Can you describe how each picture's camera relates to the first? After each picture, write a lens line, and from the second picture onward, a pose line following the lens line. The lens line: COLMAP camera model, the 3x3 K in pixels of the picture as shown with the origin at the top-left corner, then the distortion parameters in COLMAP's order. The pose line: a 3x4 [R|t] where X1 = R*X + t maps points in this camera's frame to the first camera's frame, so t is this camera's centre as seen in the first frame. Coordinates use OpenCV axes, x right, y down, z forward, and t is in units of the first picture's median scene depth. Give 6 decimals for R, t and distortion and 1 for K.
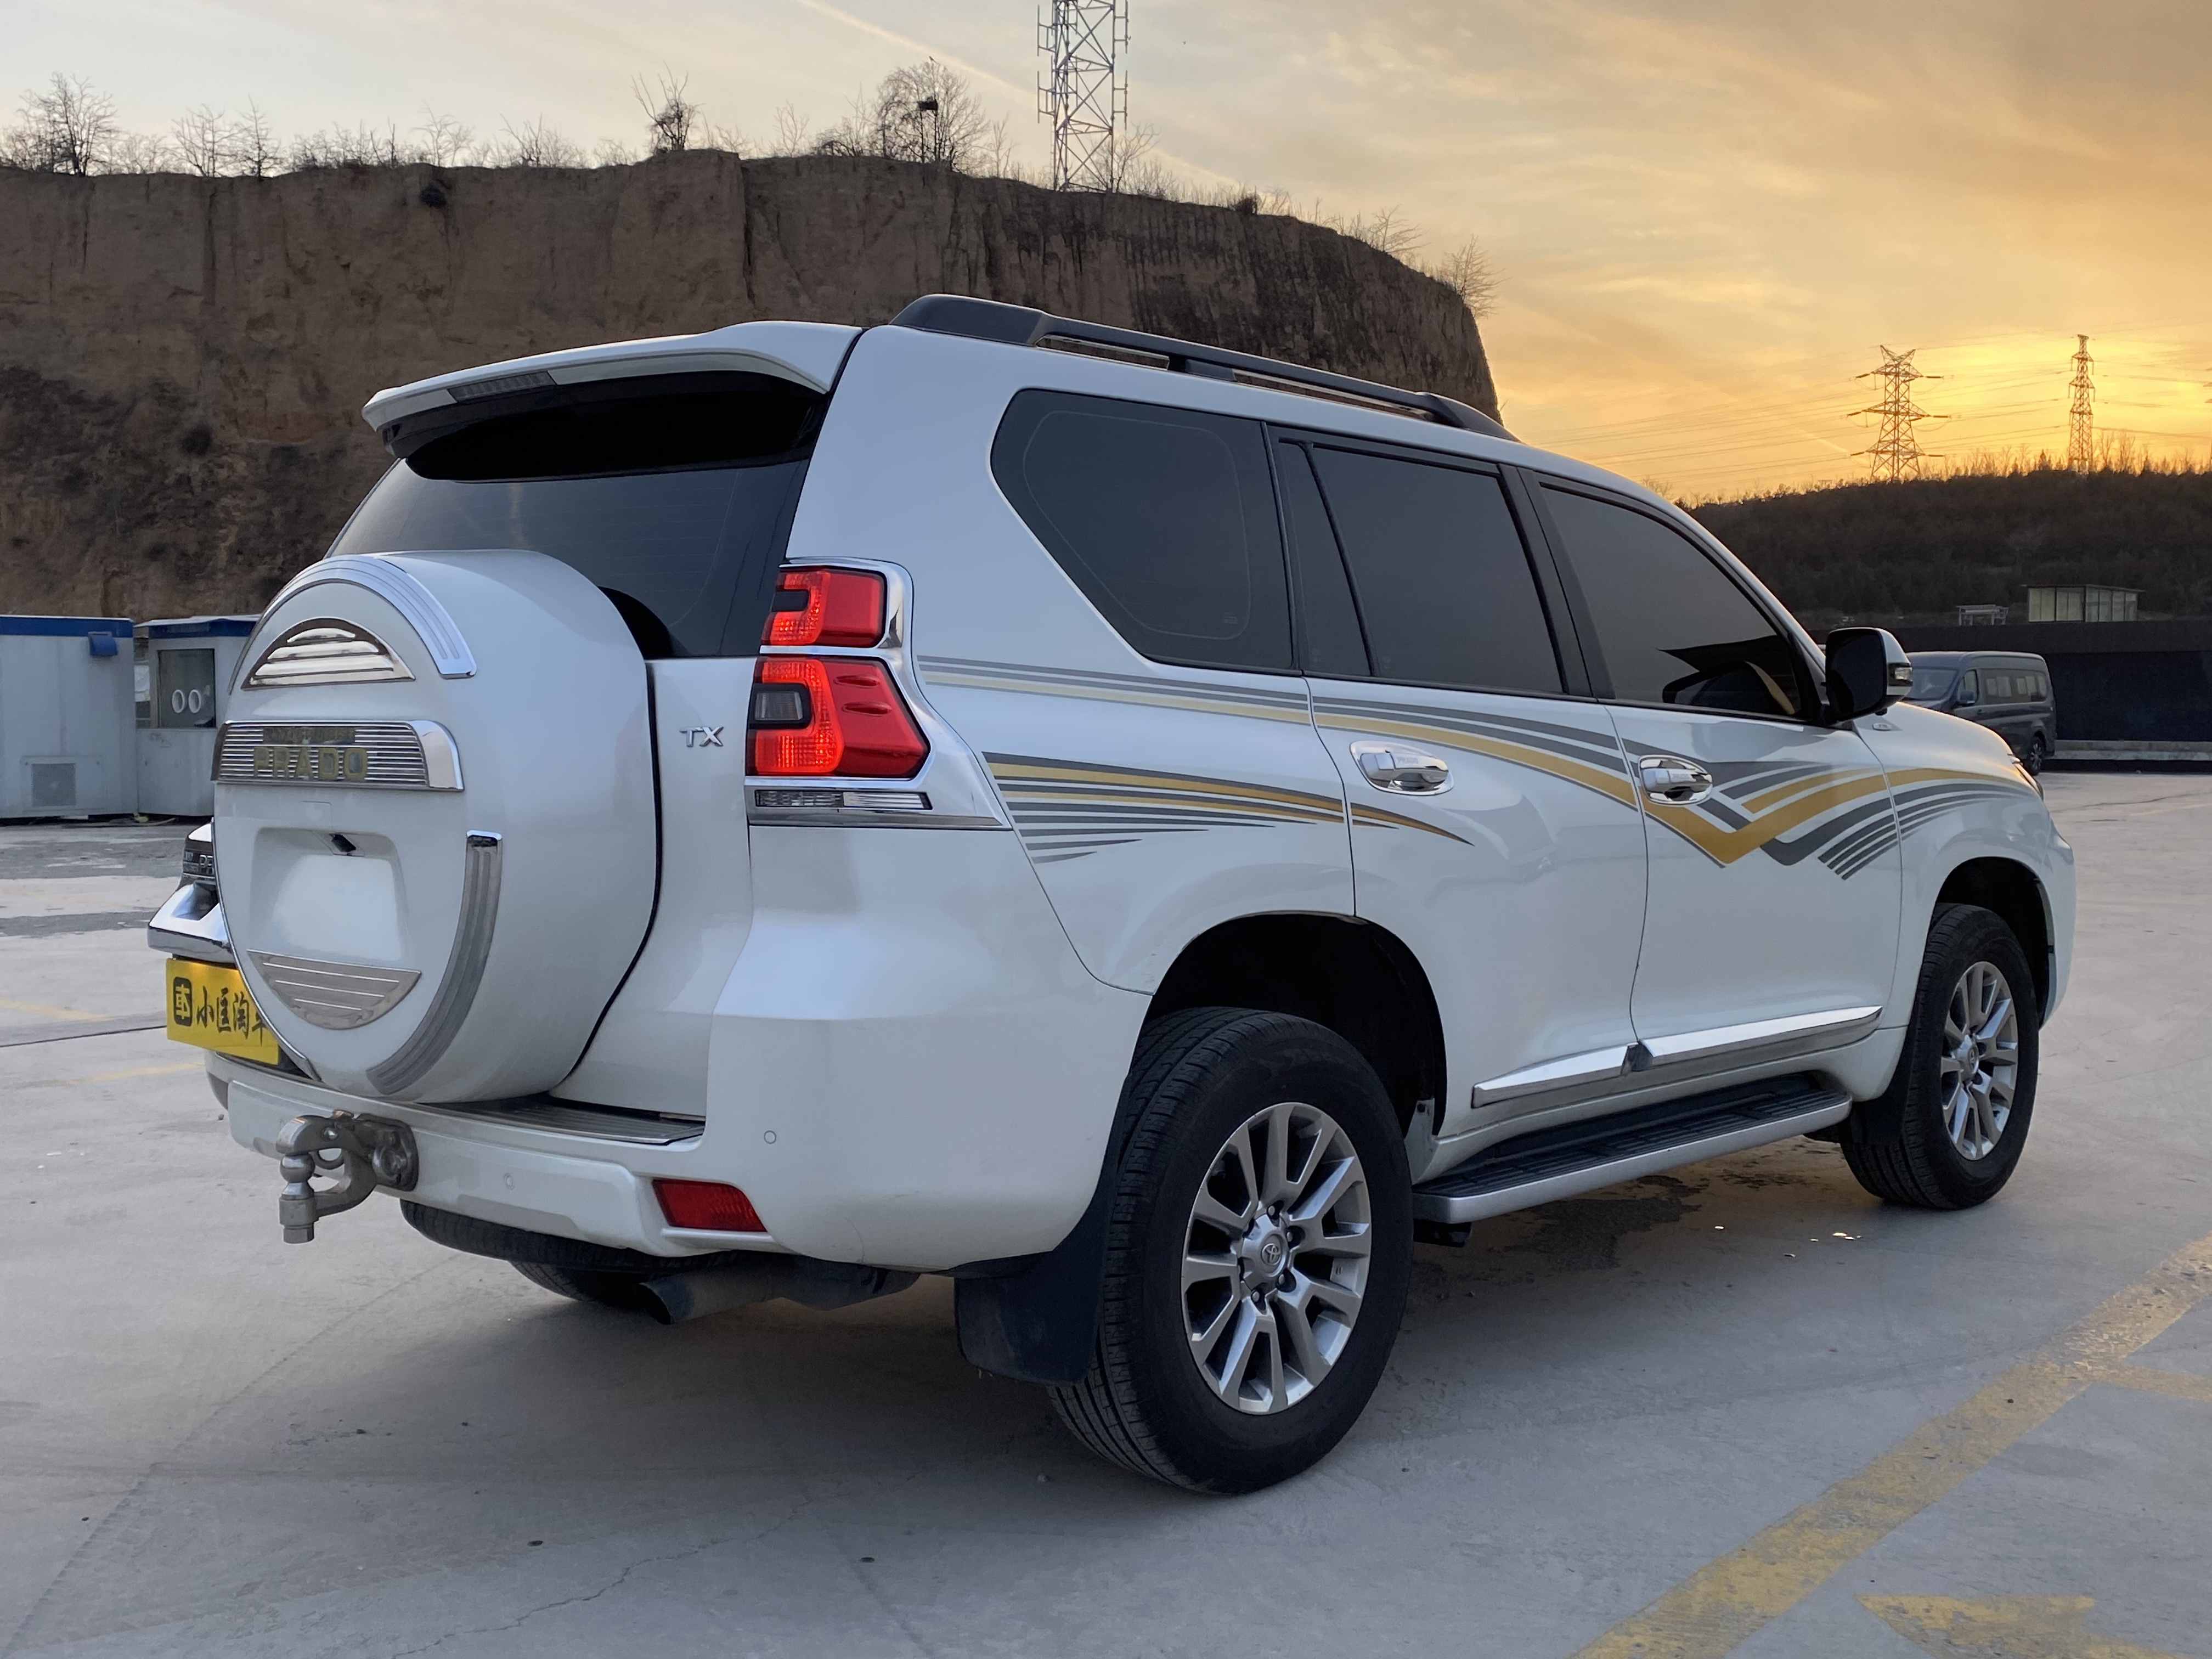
lens RADIAL K [[2256.0, 0, 1113.8], [0, 2256.0, 841.0], [0, 0, 1]] dist [0.017944, 0.000000]
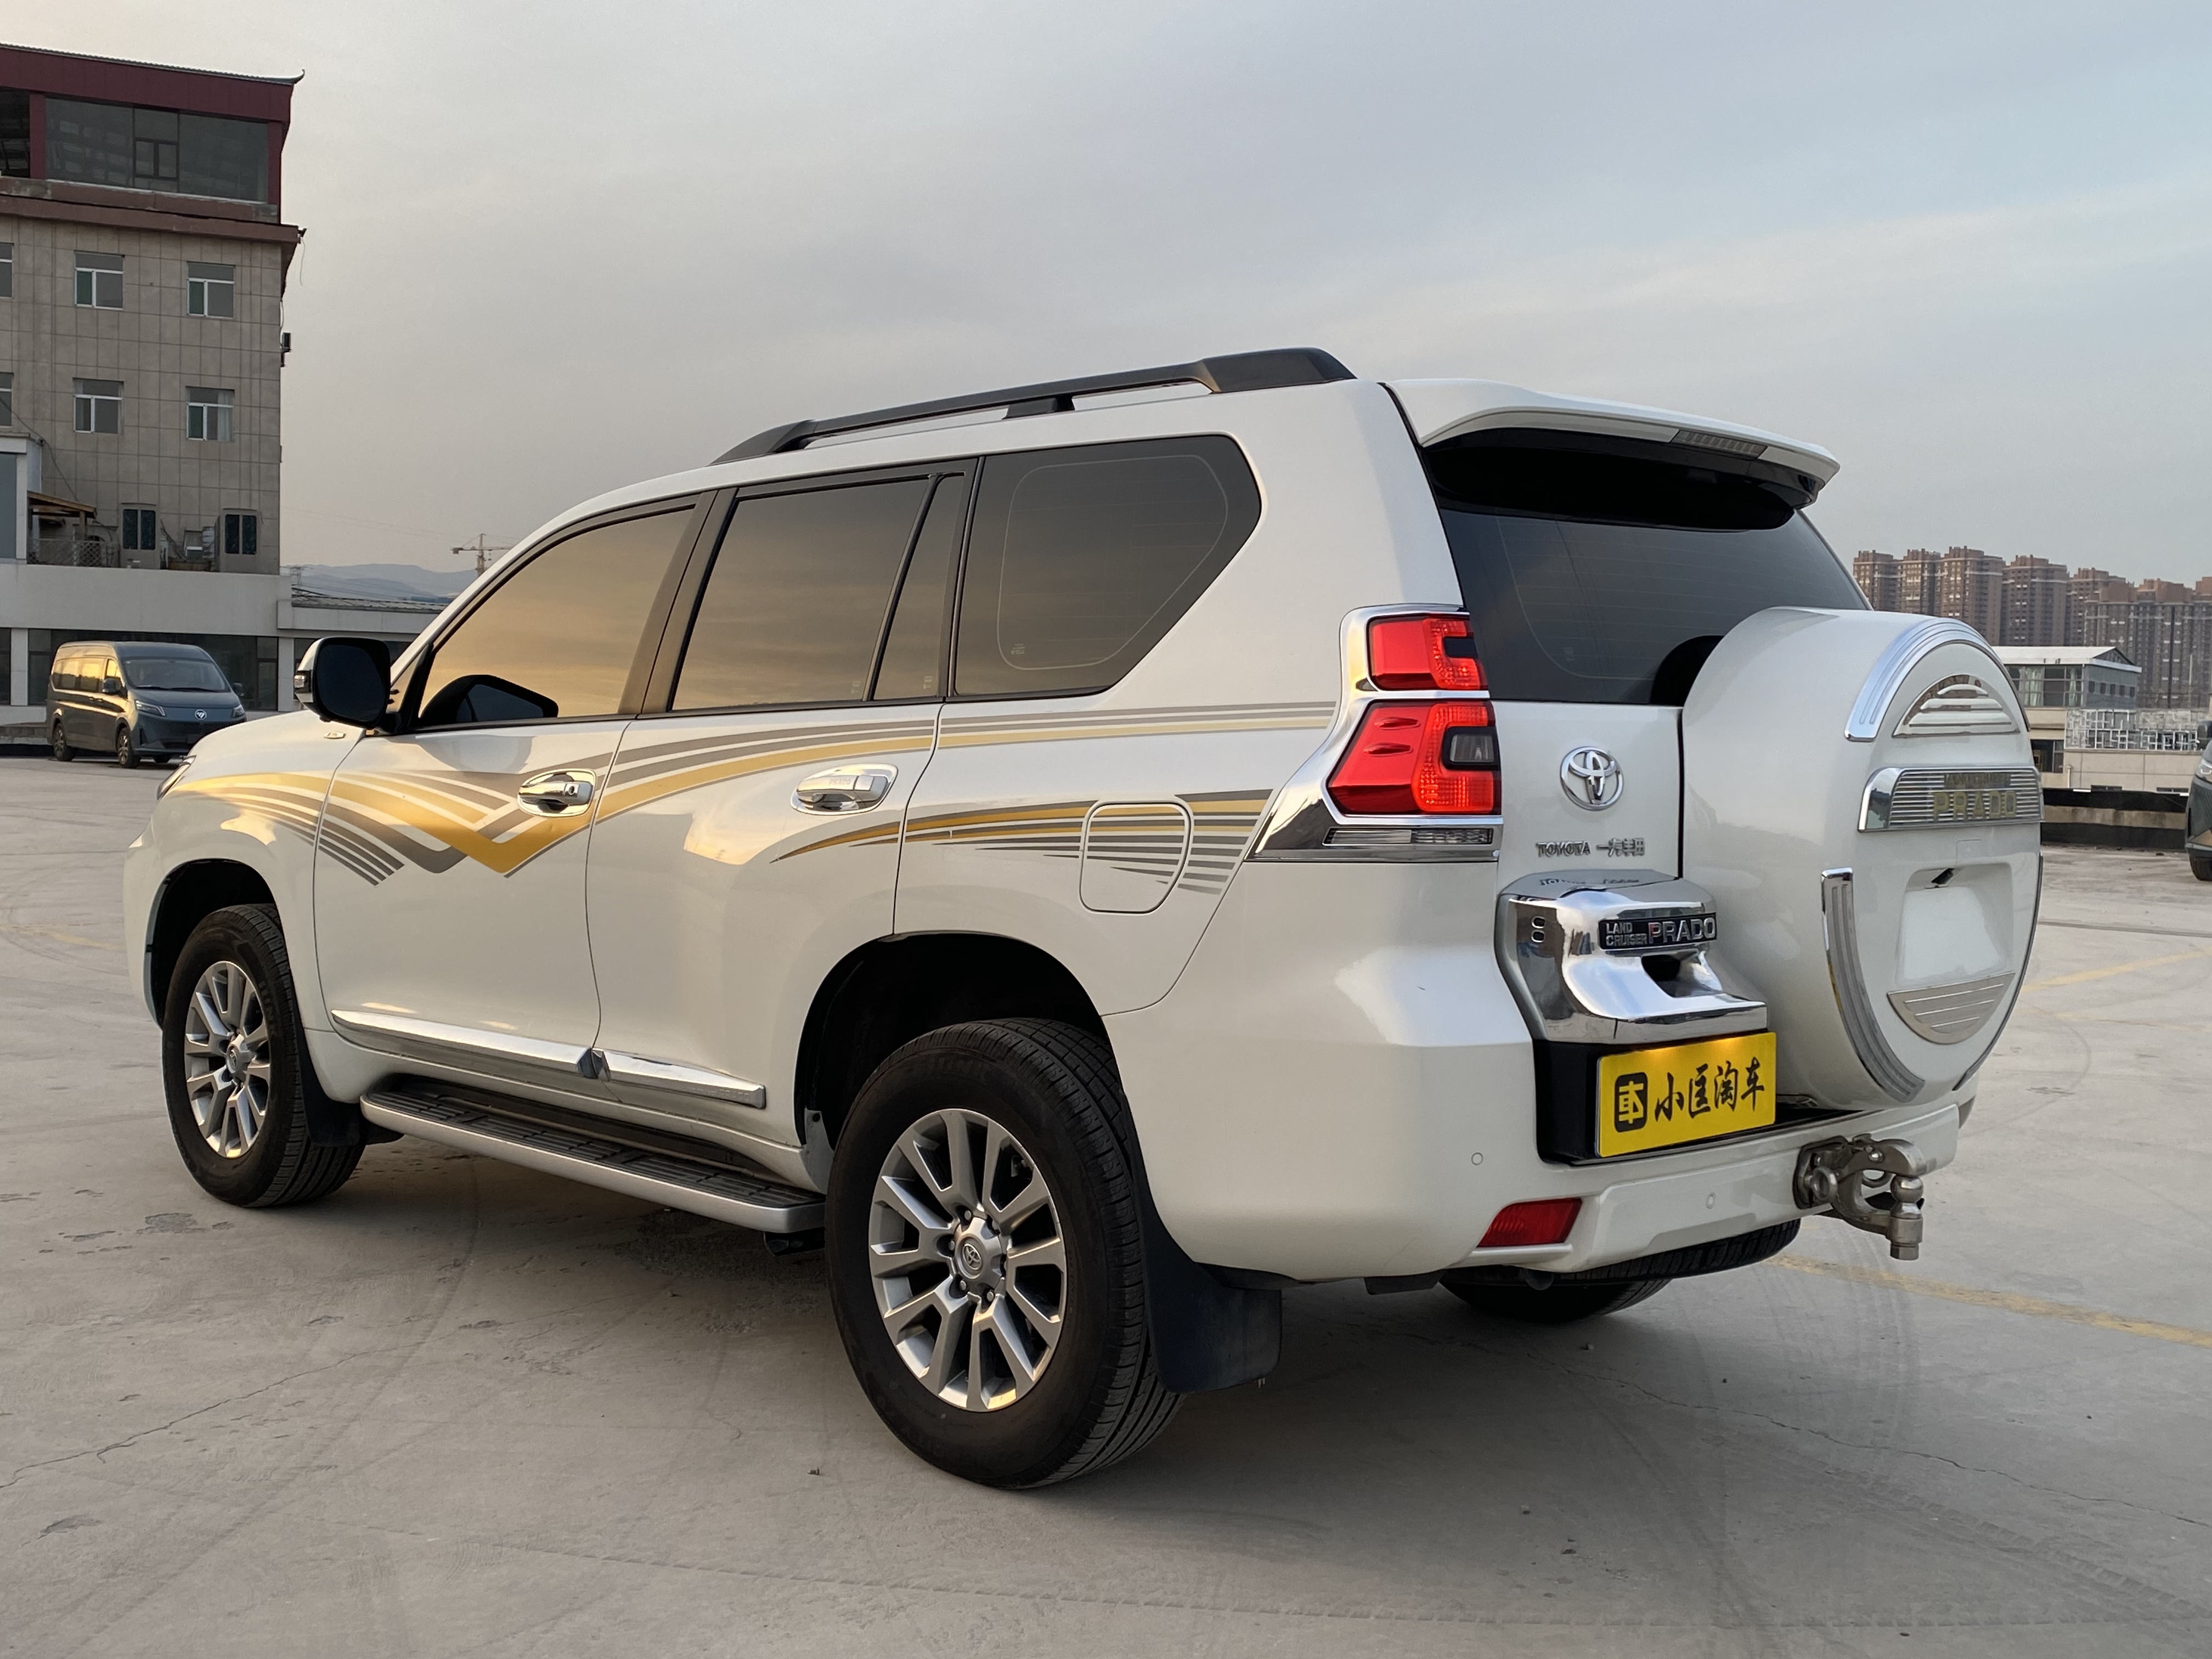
lens RADIAL K [[2256.0, 0, 1089.4], [0, 2256.0, 820.0], [0, 0, 1]] dist [0.017944, 0.000000]
pose [[0.042418, -0.043758, 0.998141, -1.083535], [0.033680, 0.998535, 0.042344, -0.064943], [-0.998532, 0.031821, 0.043830, 1.009927]]
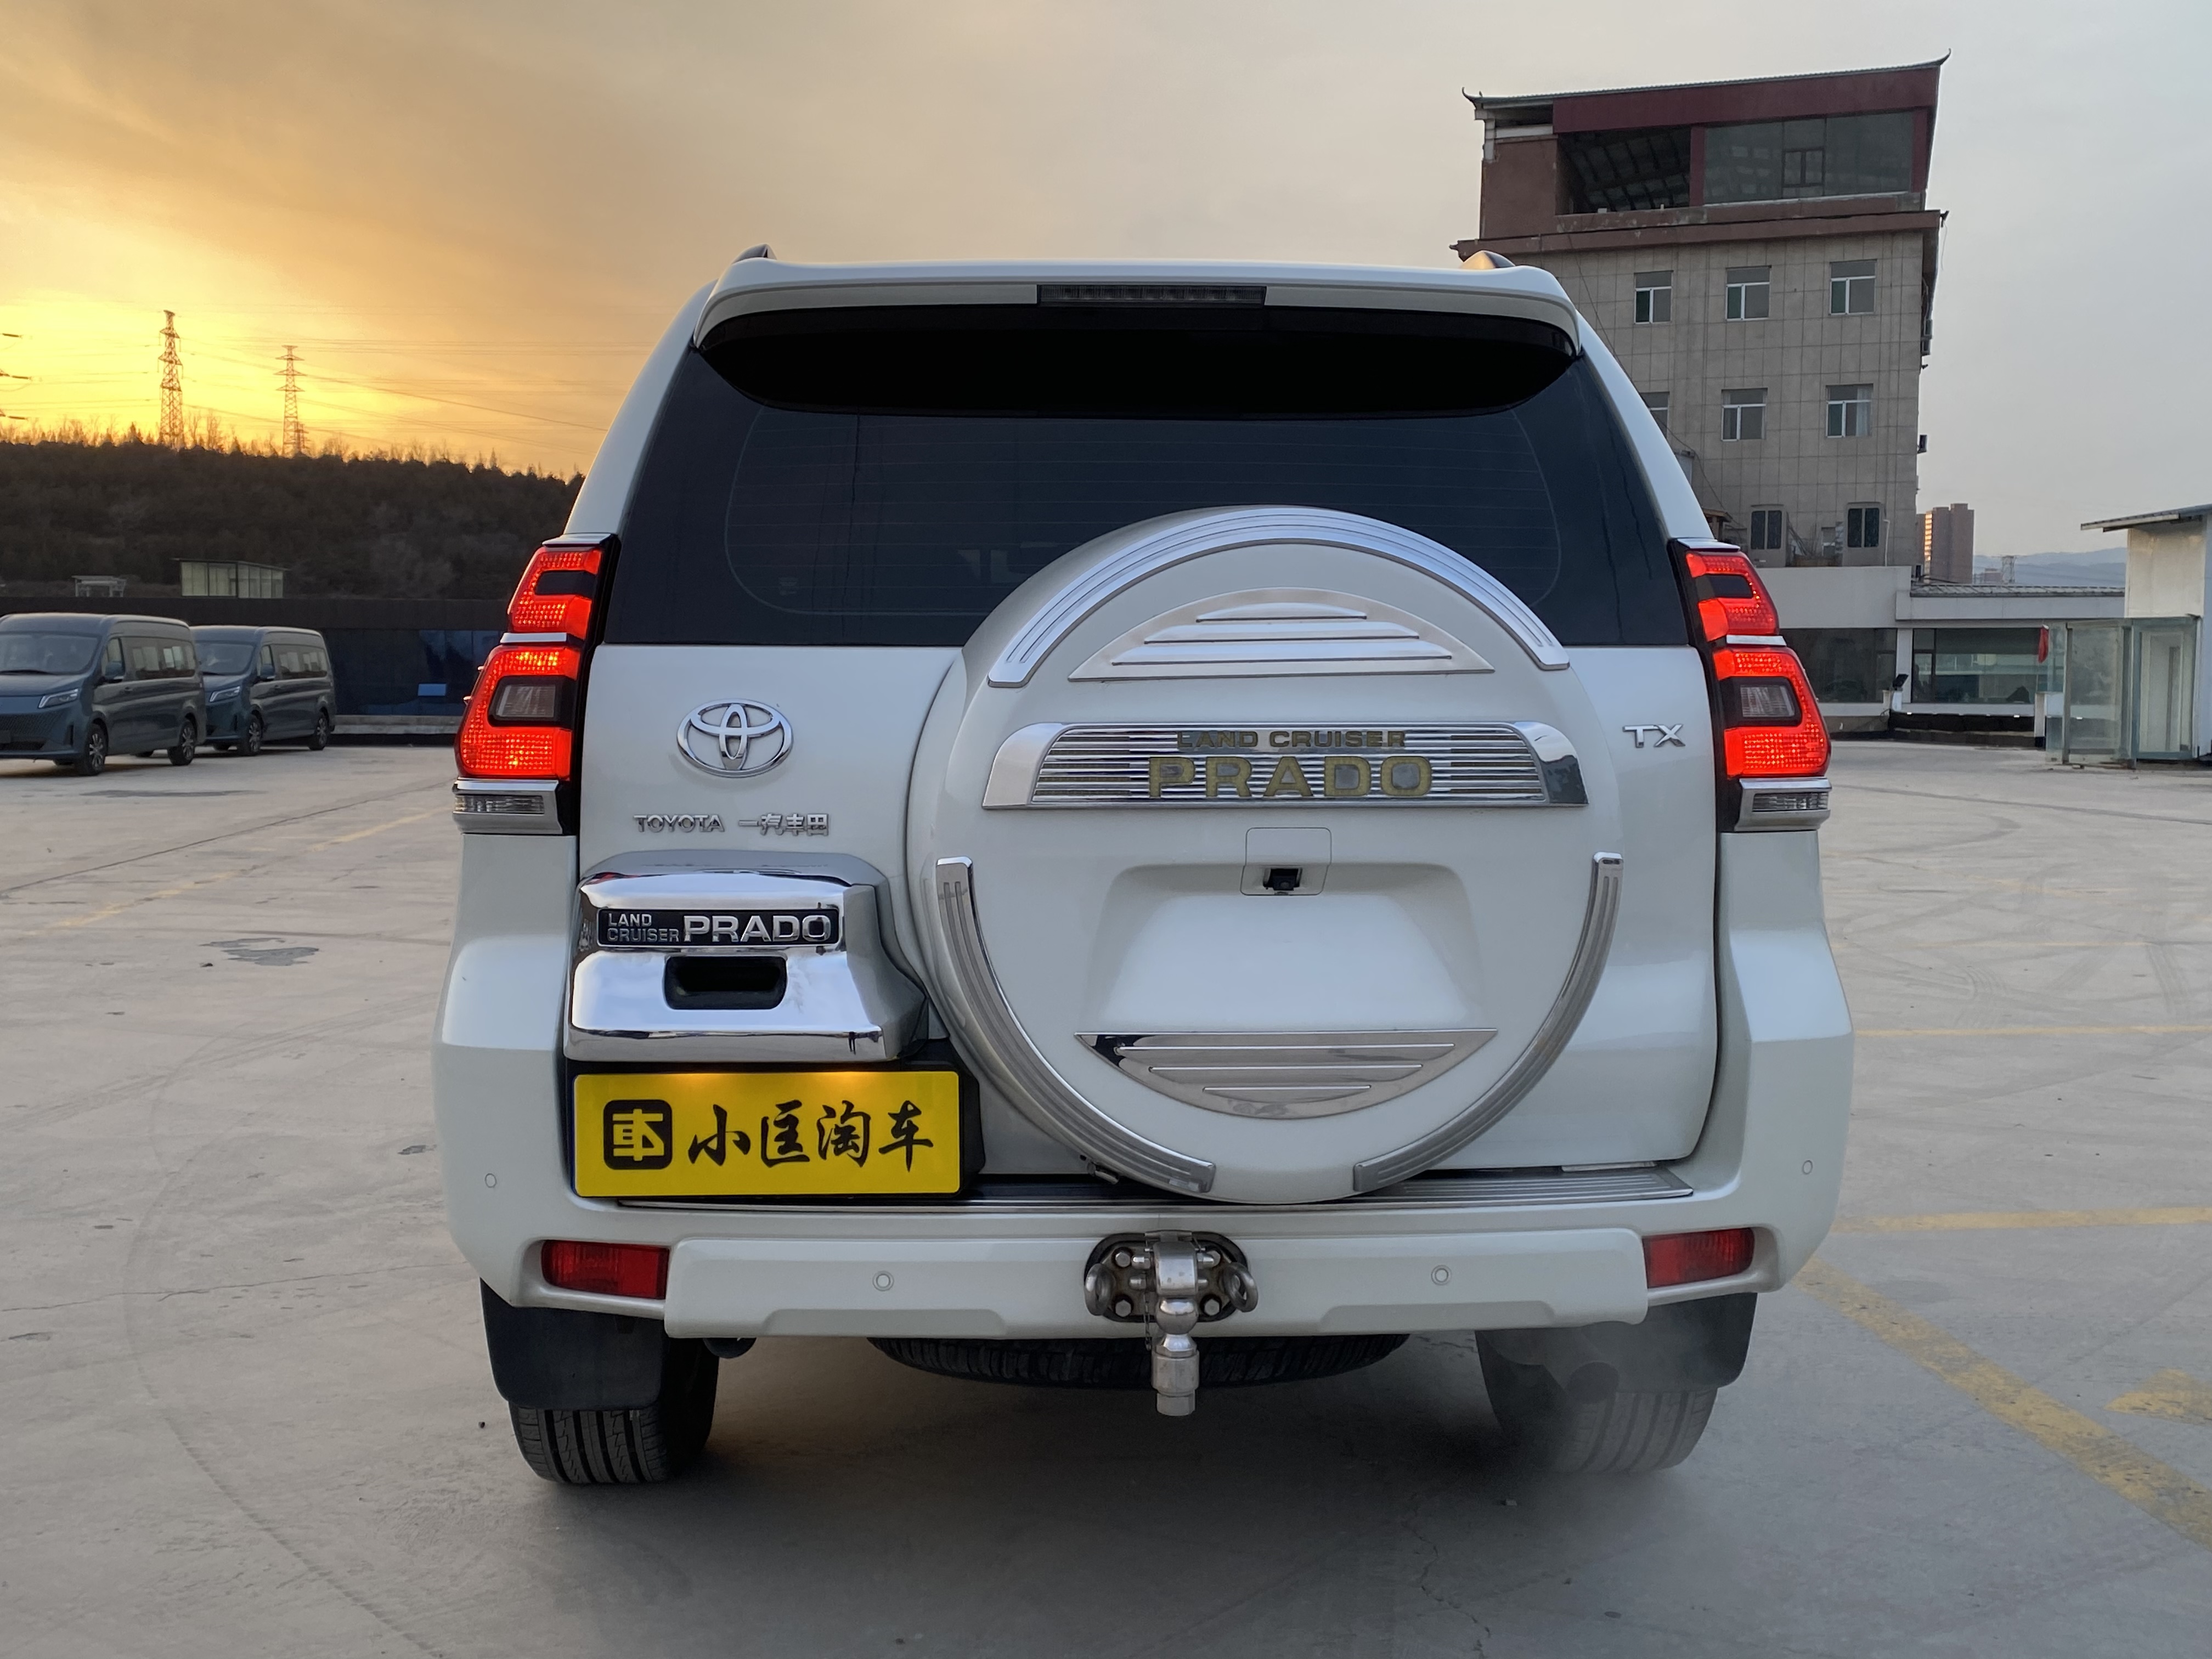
lens RADIAL K [[2256.0, 0, 1095.1], [0, 2256.0, 821.7], [0, 0, 1]] dist [0.017944, 0.000000]
pose [[0.701515, -0.039229, 0.711574, -0.690826], [0.036962, 0.999143, 0.018644, -0.026219], [-0.711696, 0.013222, 0.702363, 0.371634]]
